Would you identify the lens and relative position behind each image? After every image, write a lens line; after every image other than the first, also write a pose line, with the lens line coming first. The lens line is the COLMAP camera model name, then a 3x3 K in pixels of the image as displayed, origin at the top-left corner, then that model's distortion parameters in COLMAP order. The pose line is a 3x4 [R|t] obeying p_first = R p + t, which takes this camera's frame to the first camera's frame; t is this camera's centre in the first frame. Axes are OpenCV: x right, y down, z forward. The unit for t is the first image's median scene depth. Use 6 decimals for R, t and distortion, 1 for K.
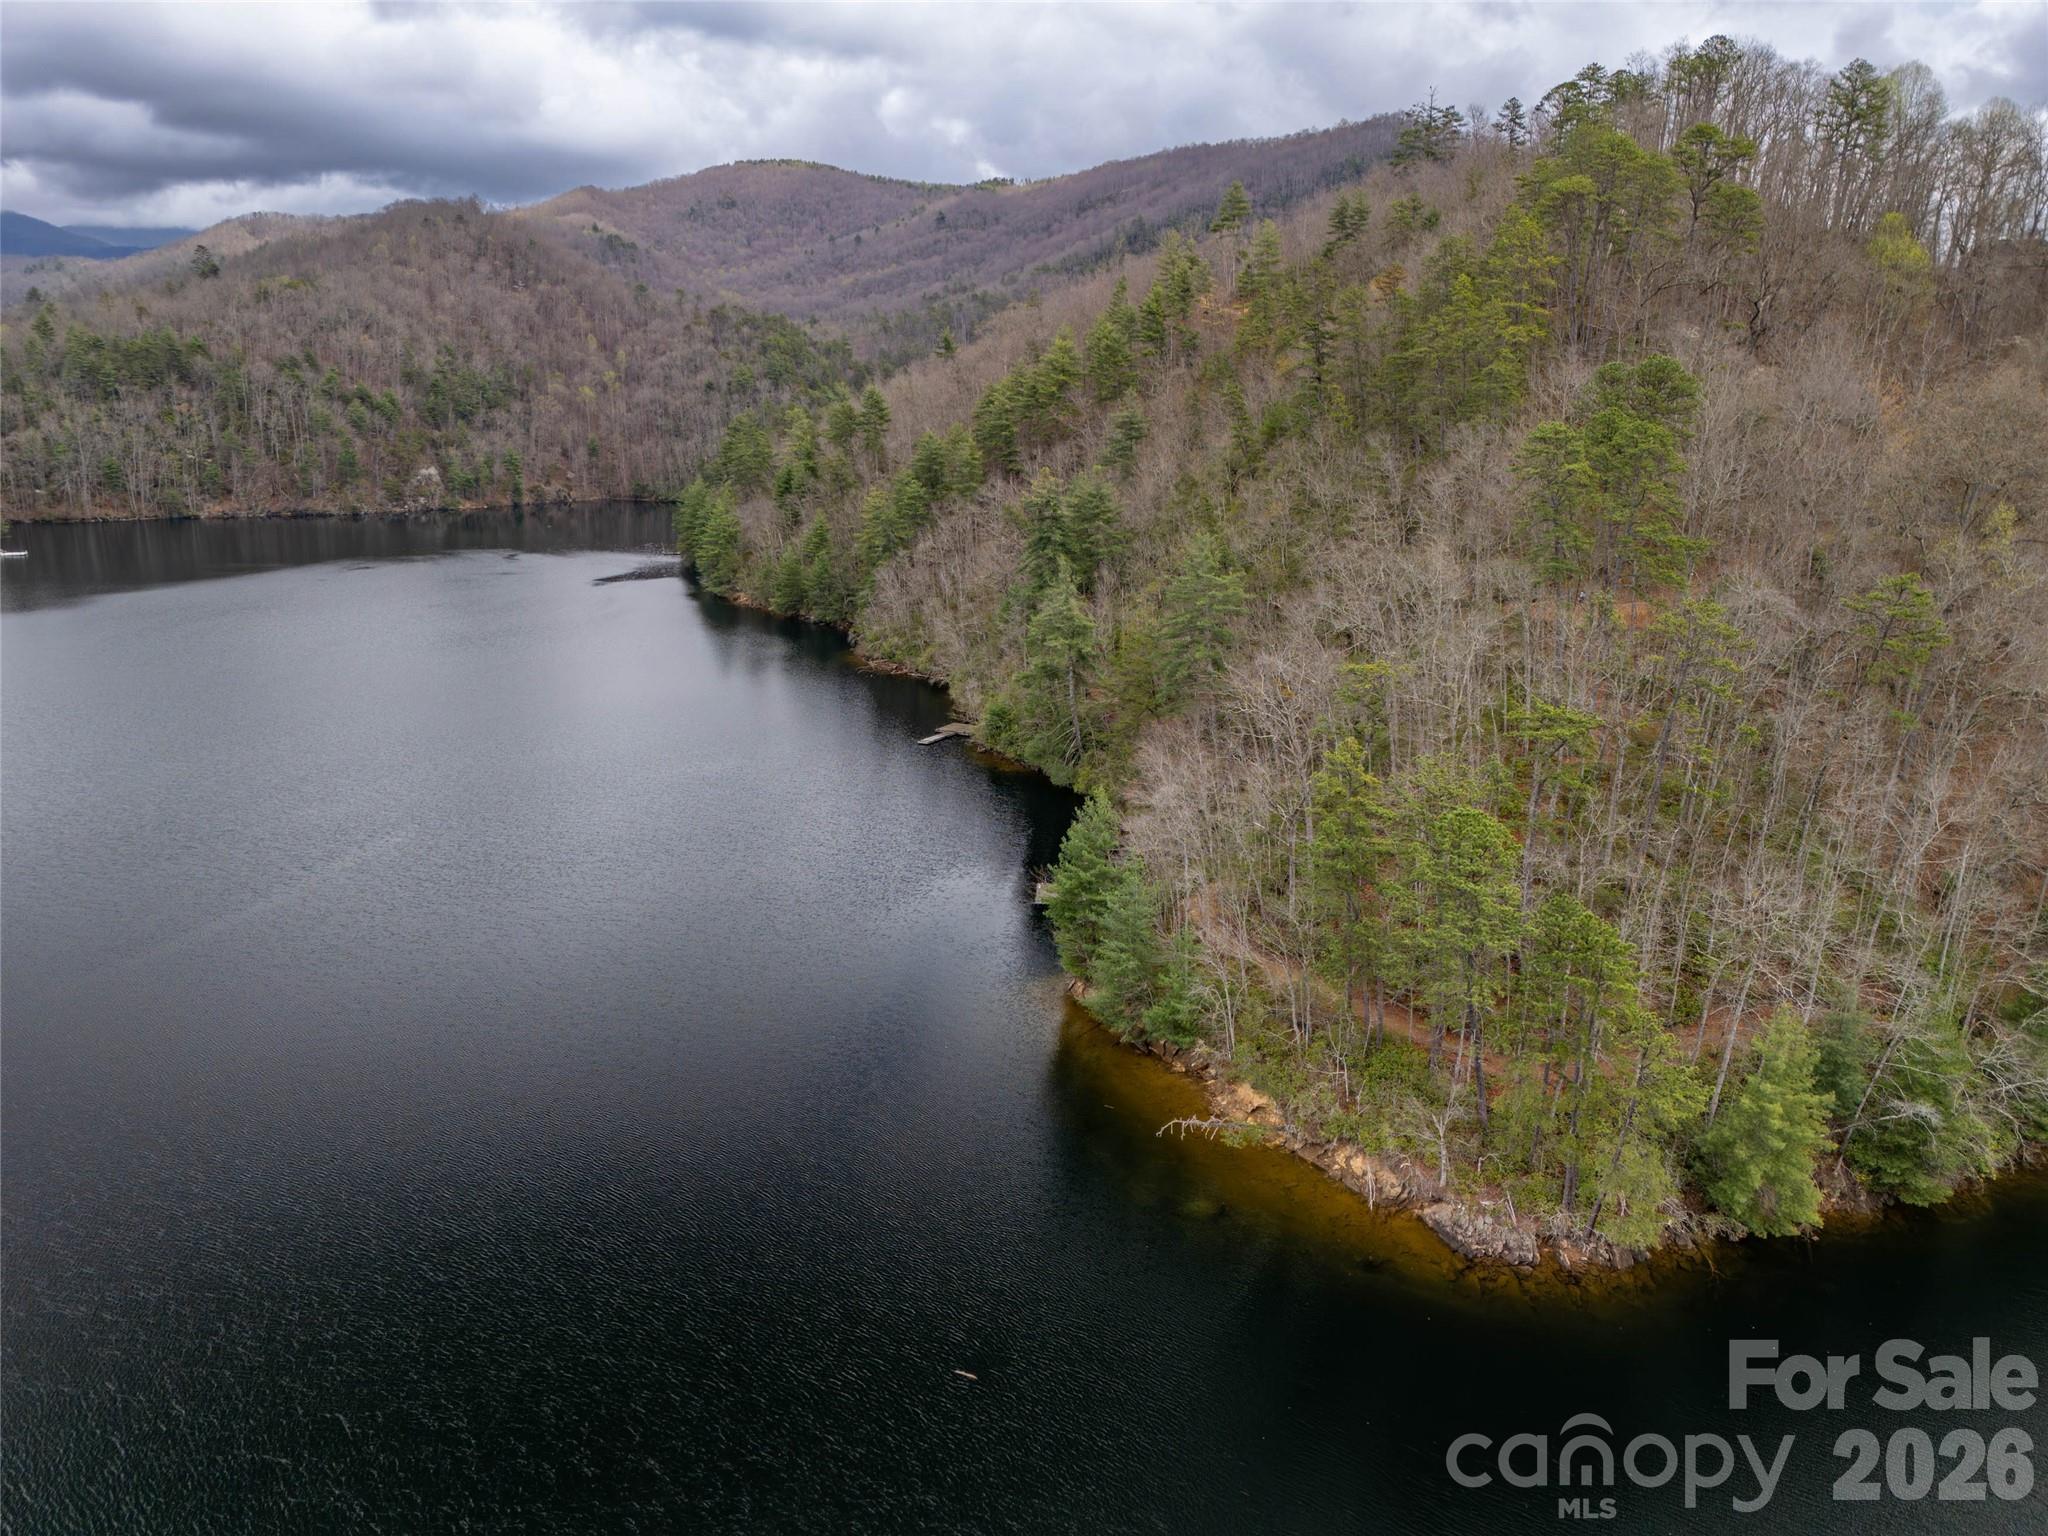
lens RADIAL K [[1499.4, 0, 1012.5], [0, 1499.4, 768.9], [0, 0, 1]] dist [0.052519, -0.053703]
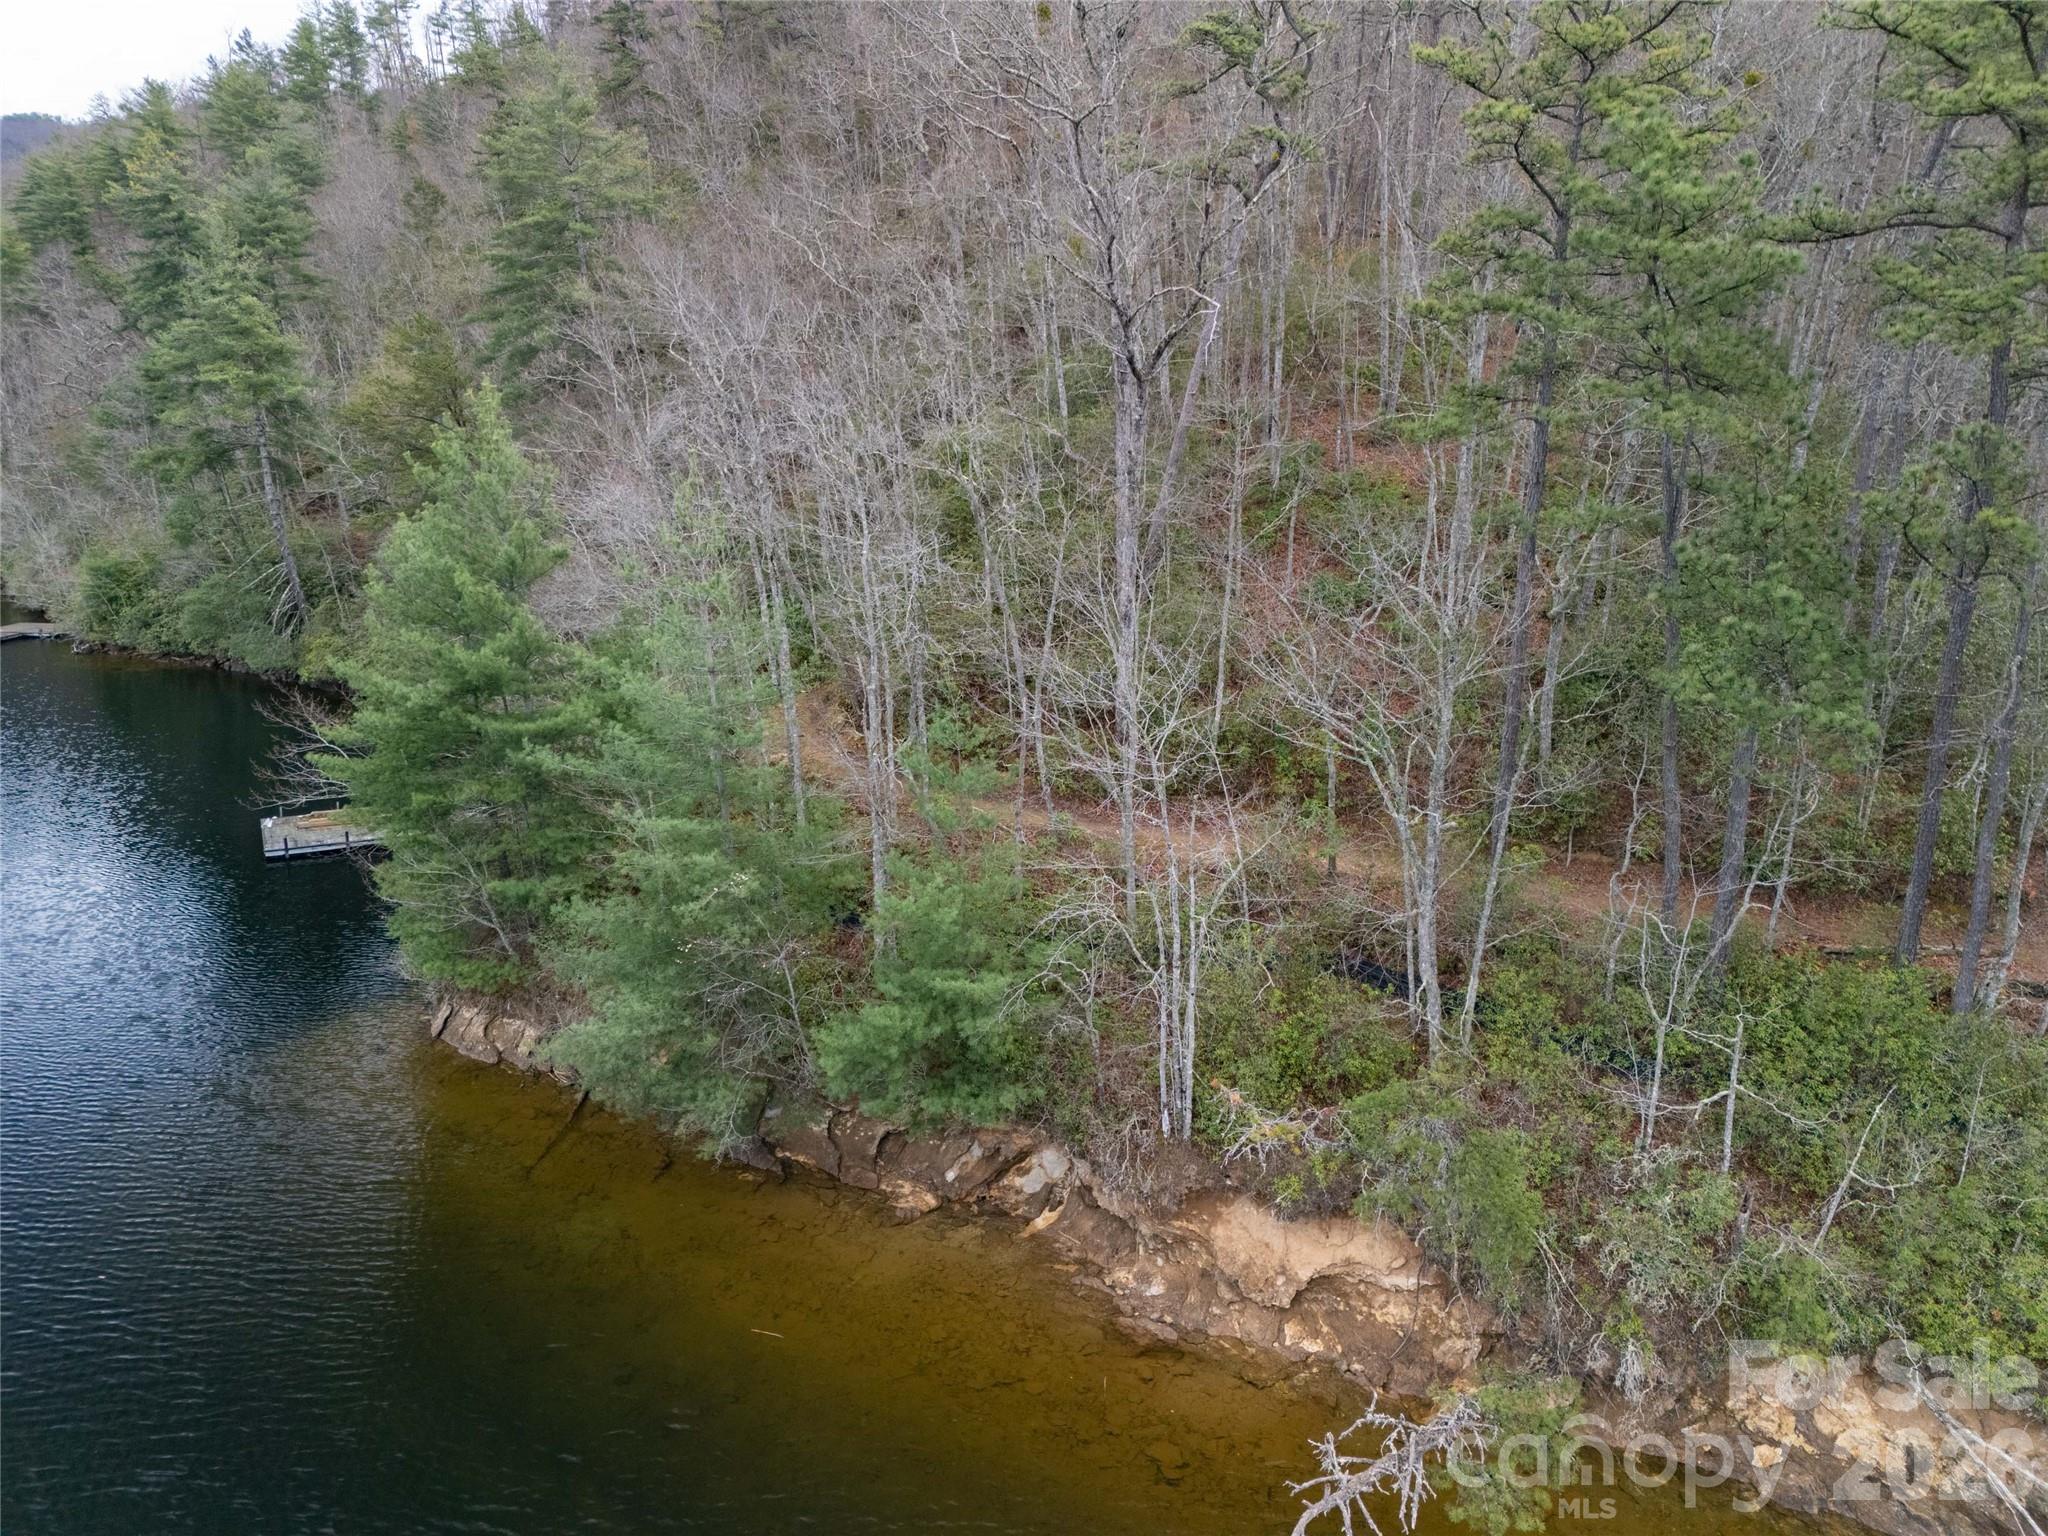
lens RADIAL K [[1499.4, 0, 1028.0], [0, 1499.4, 765.7], [0, 0, 1]] dist [0.052519, -0.053703]
pose [[0.858850, -0.111549, 0.499934, -0.002141], [0.116662, 0.992947, 0.021138, 0.018001], [-0.498766, 0.040169, 0.865805, 0.120359]]
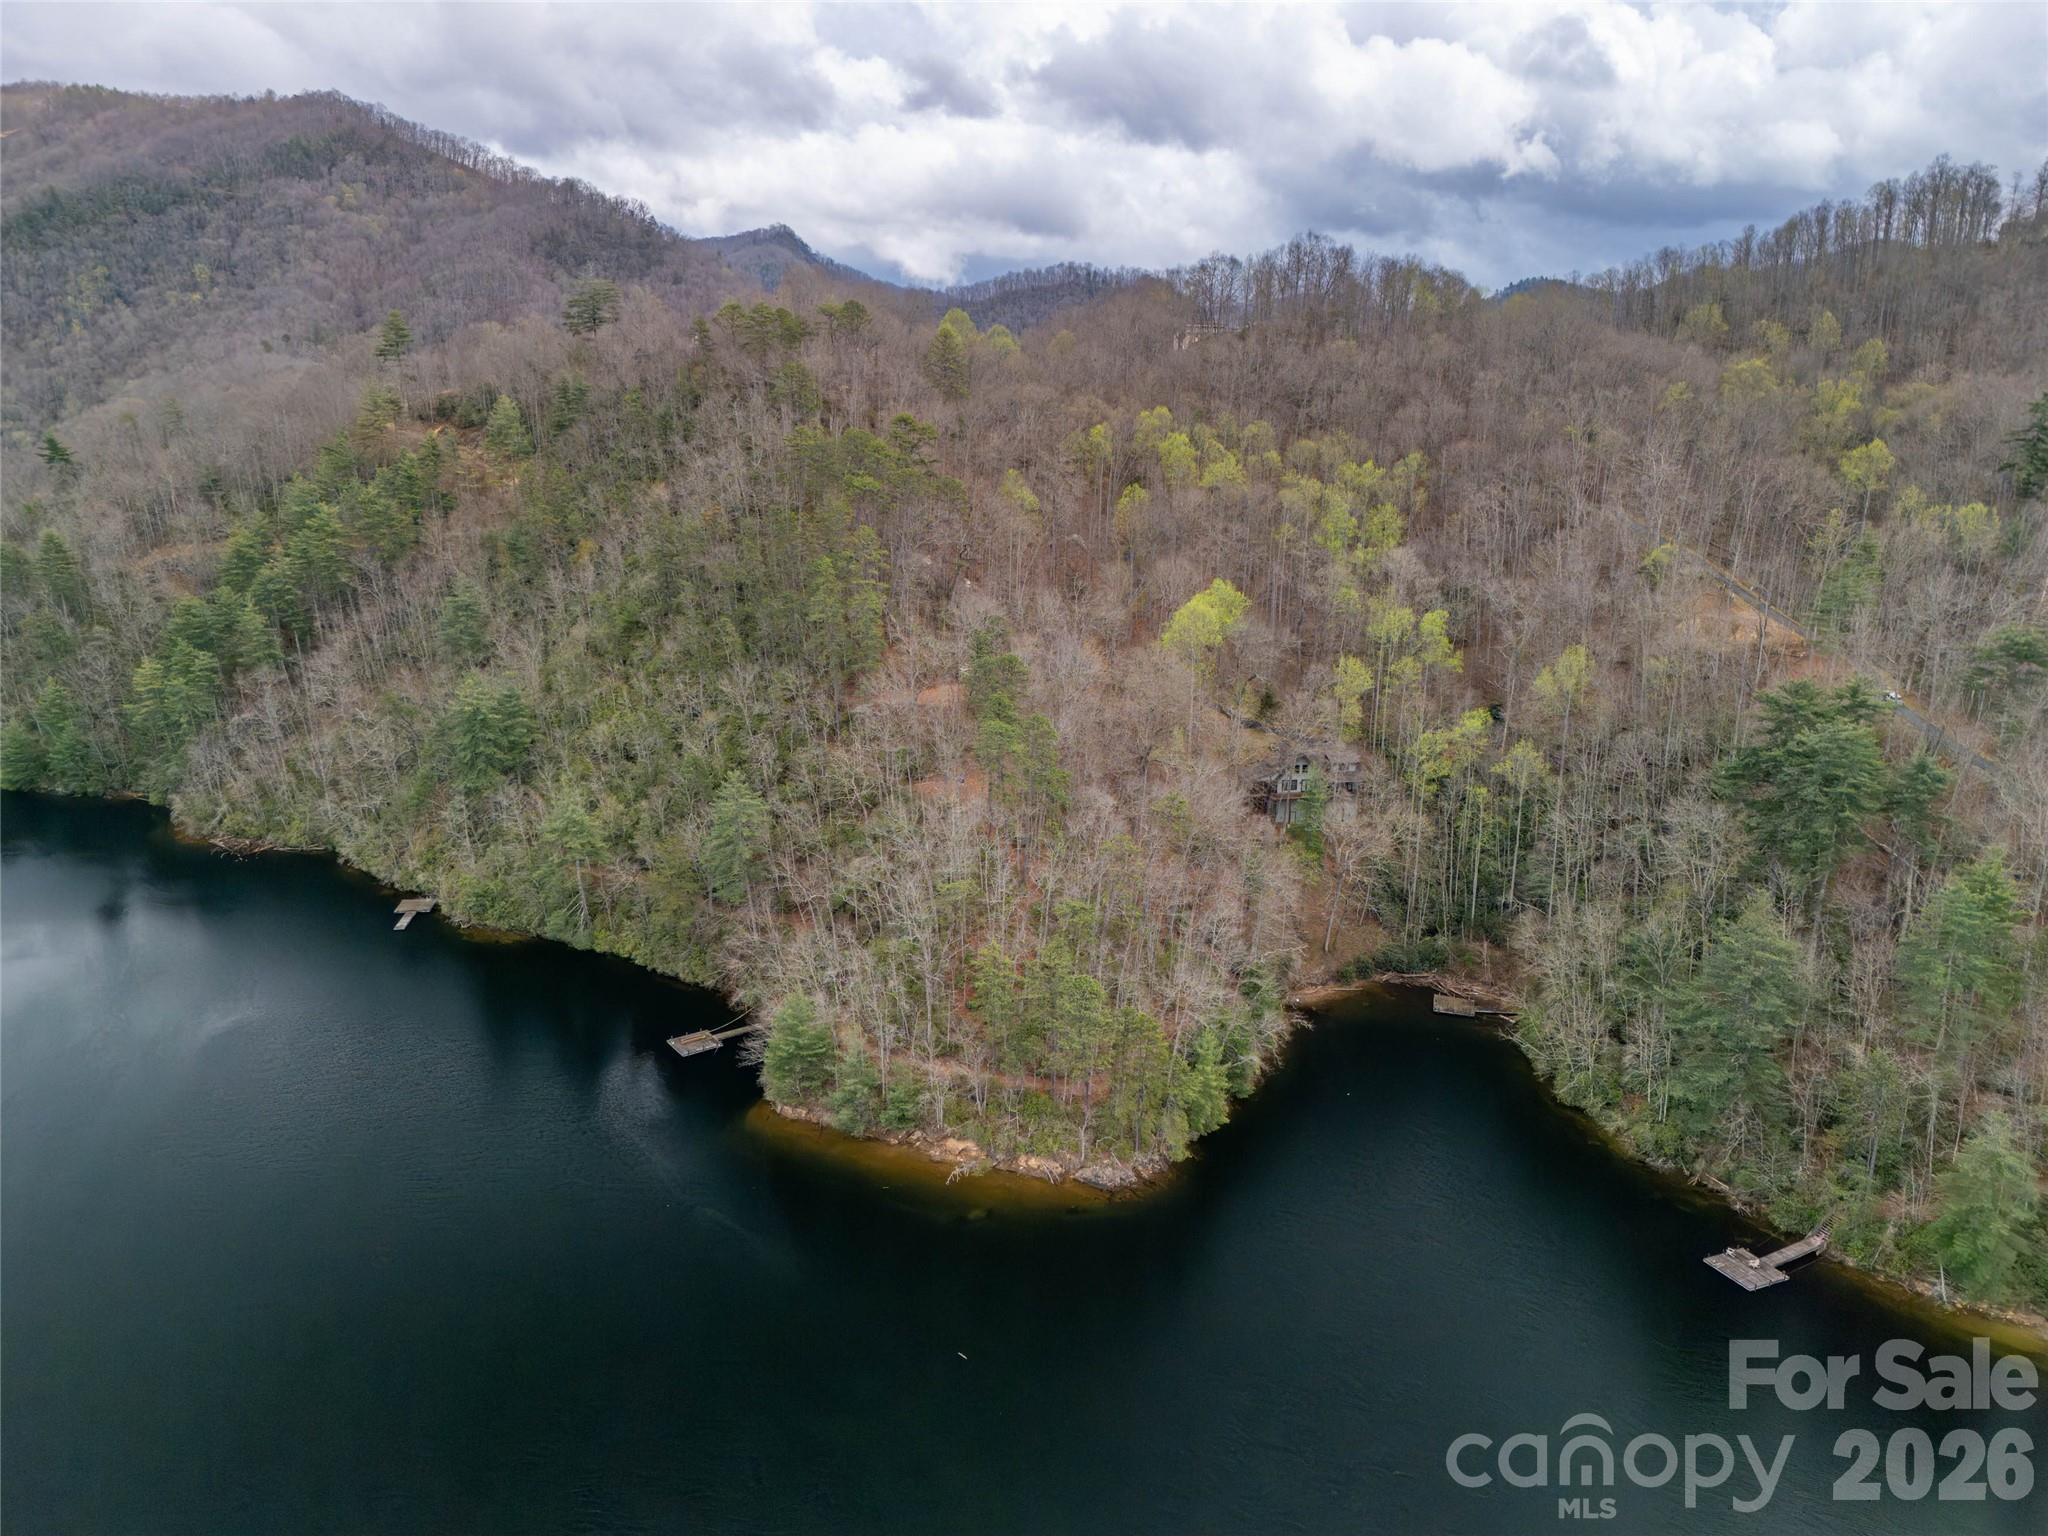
lens RADIAL K [[1499.4, 0, 1028.4], [0, 1499.4, 757.4], [0, 0, 1]] dist [0.052519, -0.053703]
pose [[0.780472, -0.160940, 0.604120, -0.121167], [0.142596, 0.986653, 0.078625, -0.056709], [-0.608711, 0.024780, 0.793005, -0.074527]]
